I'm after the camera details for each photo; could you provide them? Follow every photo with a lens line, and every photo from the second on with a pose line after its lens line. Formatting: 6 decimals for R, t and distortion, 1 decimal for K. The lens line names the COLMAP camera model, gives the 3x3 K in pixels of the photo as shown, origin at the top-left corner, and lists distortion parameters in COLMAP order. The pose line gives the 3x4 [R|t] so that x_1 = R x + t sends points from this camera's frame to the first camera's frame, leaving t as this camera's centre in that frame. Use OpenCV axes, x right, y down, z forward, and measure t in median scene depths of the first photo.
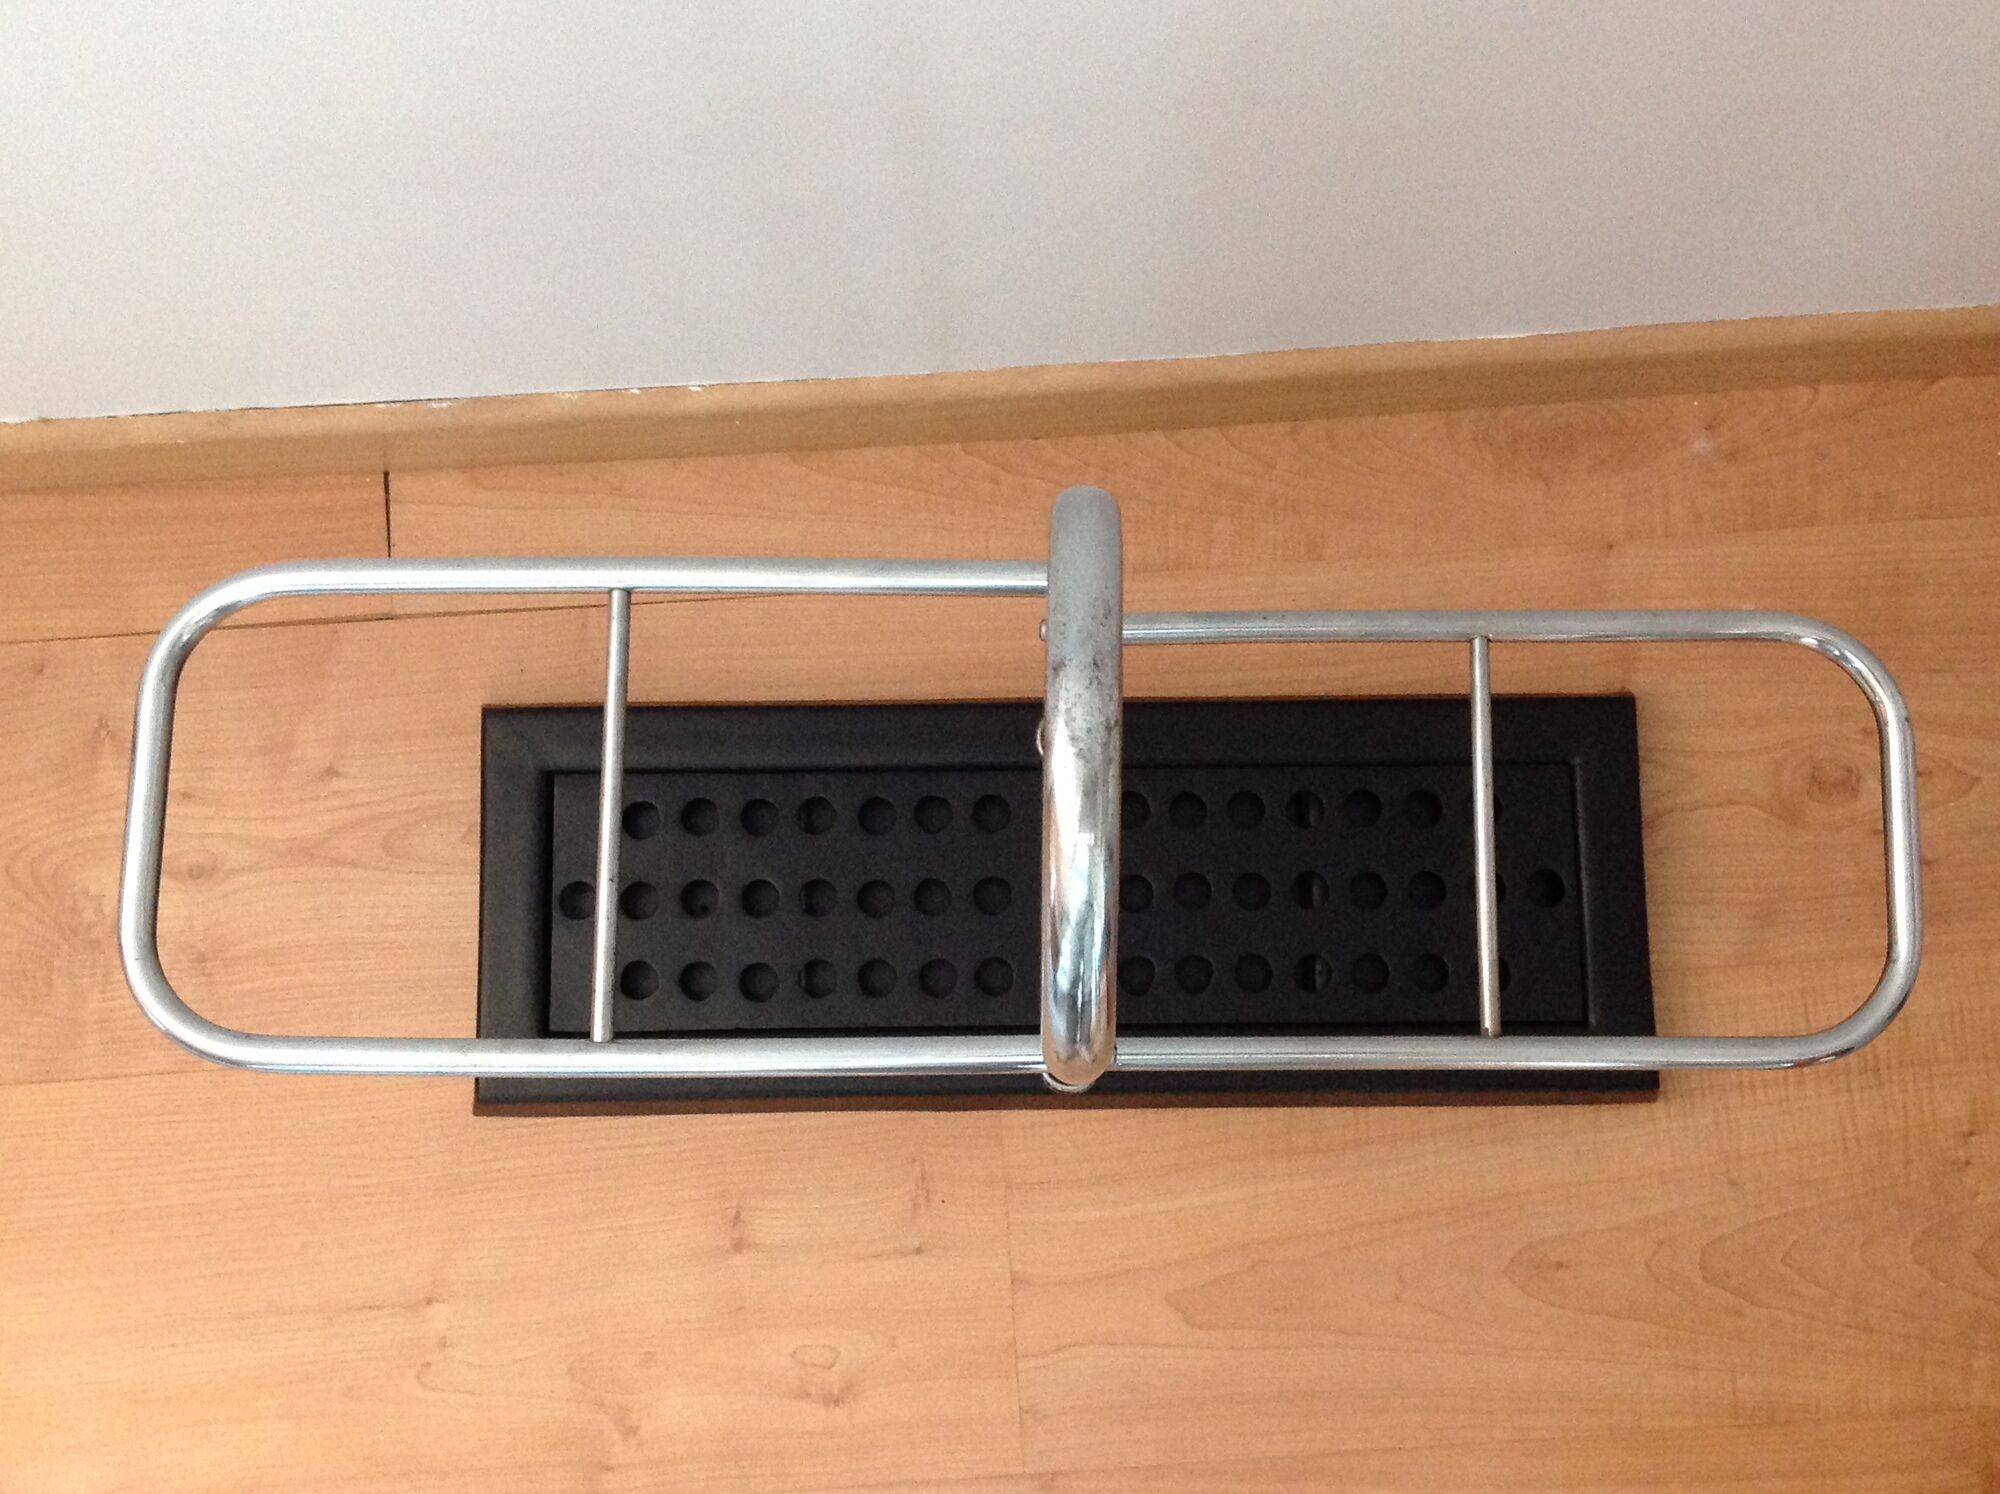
lens RADIAL K [[2141.1, 0, 1008.7], [0, 2141.1, 757.4], [0, 0, 1]] dist [0.145560, -0.360842]
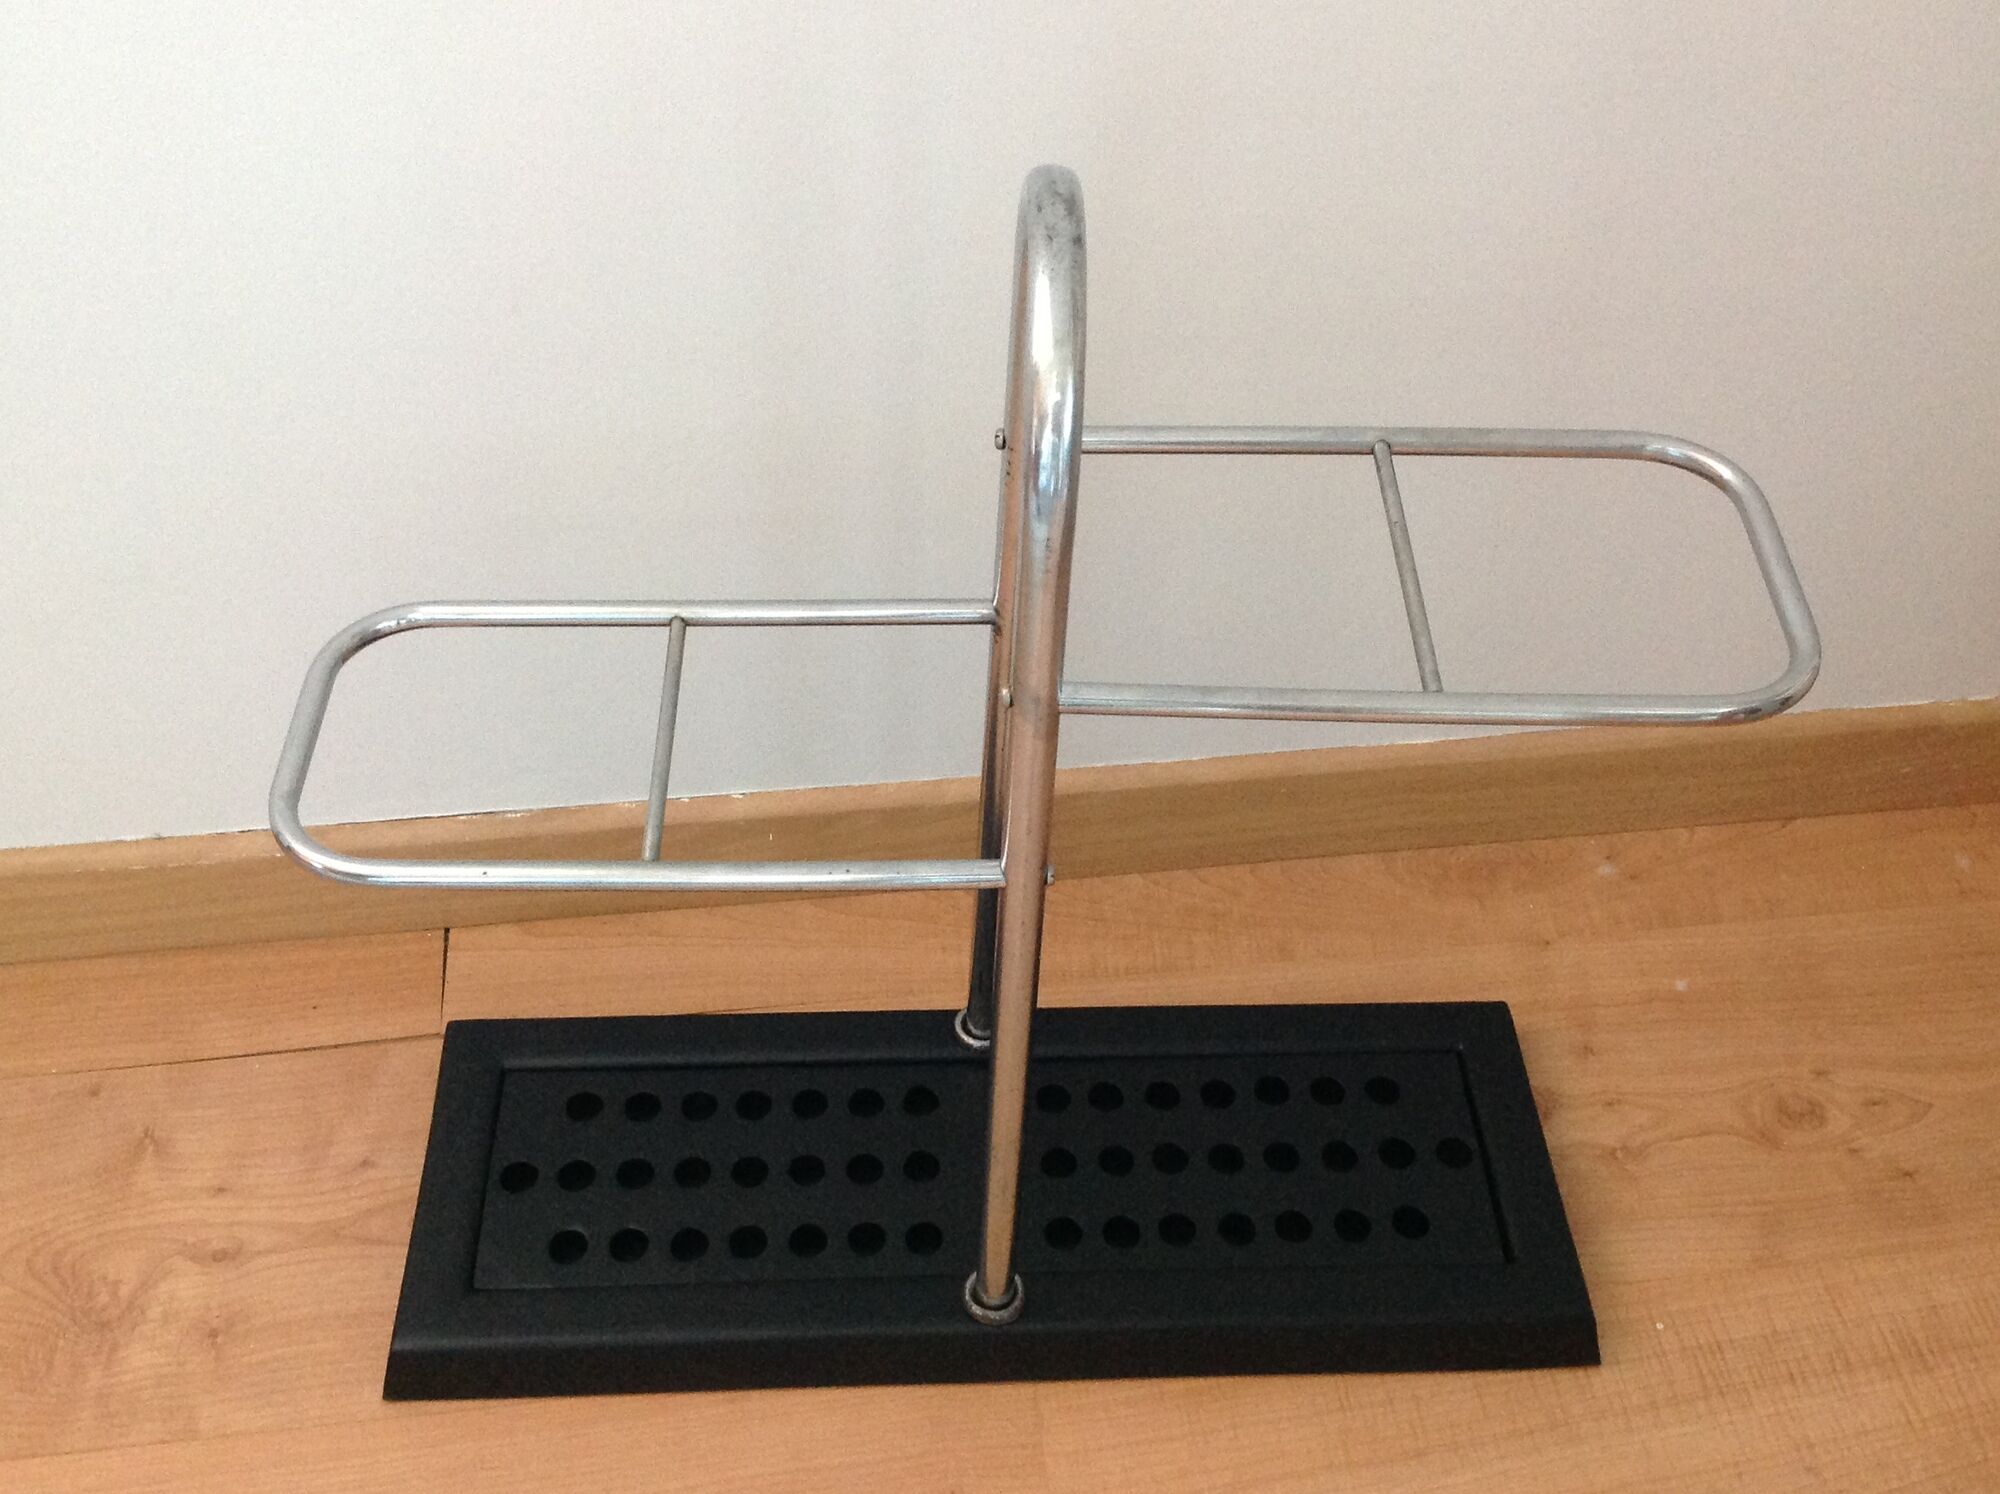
lens RADIAL K [[2141.1, 0, 1008.7], [0, 2141.1, 757.4], [0, 0, 1]] dist [0.145560, -0.360842]
pose [[0.997820, -0.034024, 0.056540, -0.061067], [0.061029, 0.801704, -0.594598, 0.482434], [-0.025098, 0.596753, 0.802033, 0.053739]]
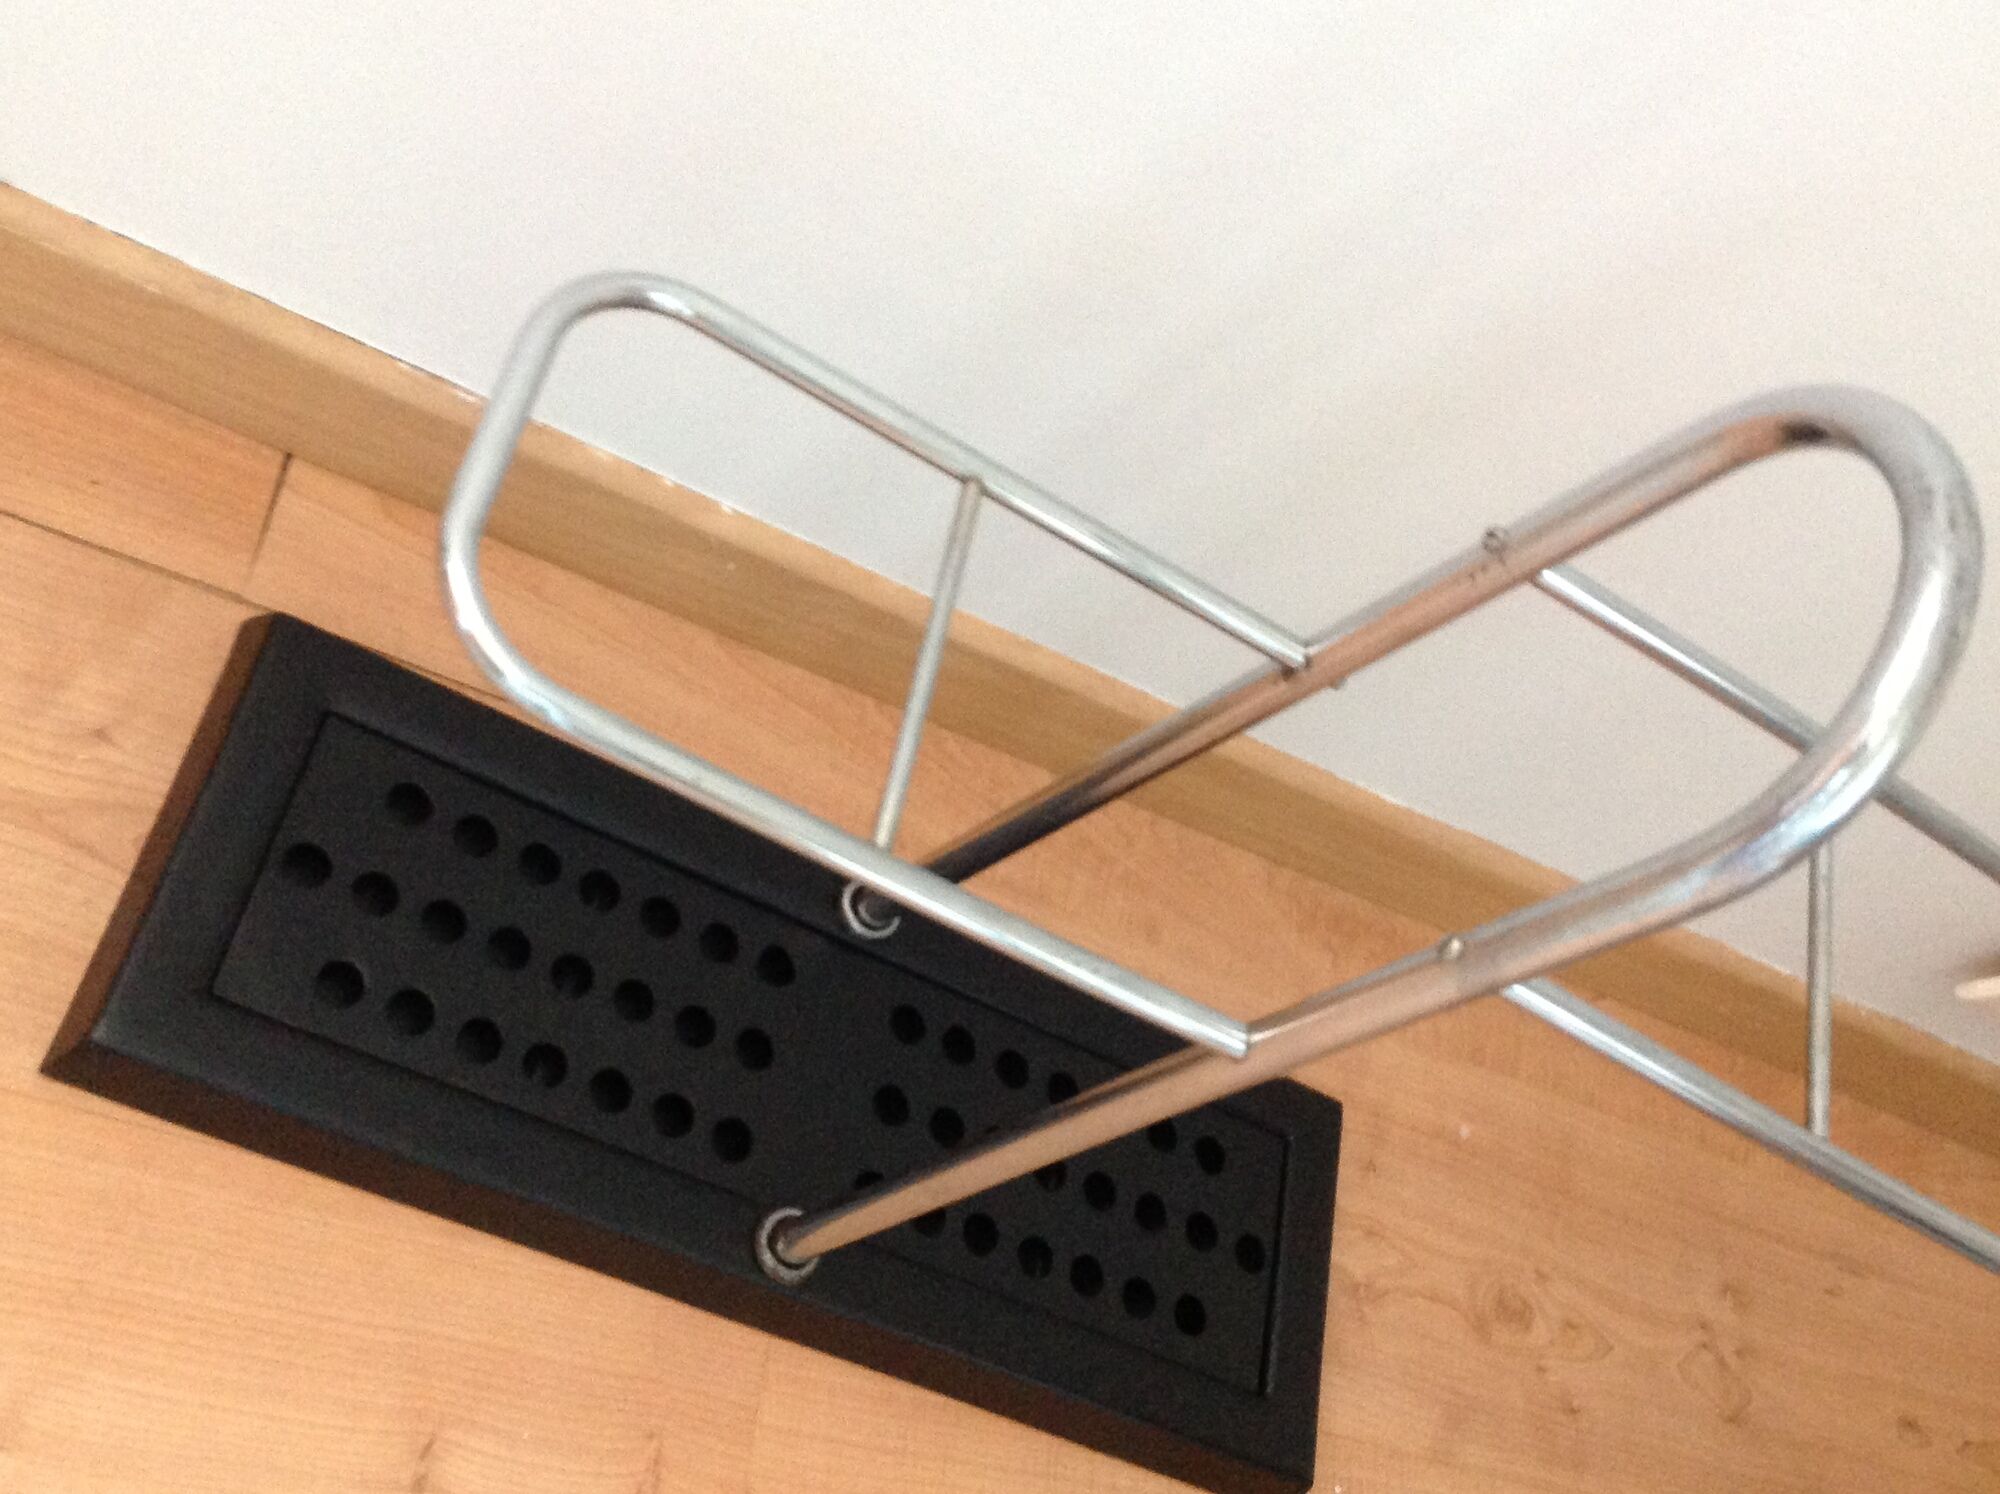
lens RADIAL K [[2111.5, 0, 1000.0], [0, 2111.5, 747.0], [0, 0, 1]] dist [0.069573, -0.003106]
pose [[0.829682, 0.396155, 0.393305, -0.346803], [-0.226263, 0.882728, -0.411820, 0.254343], [-0.510326, 0.252689, 0.822019, 0.205446]]
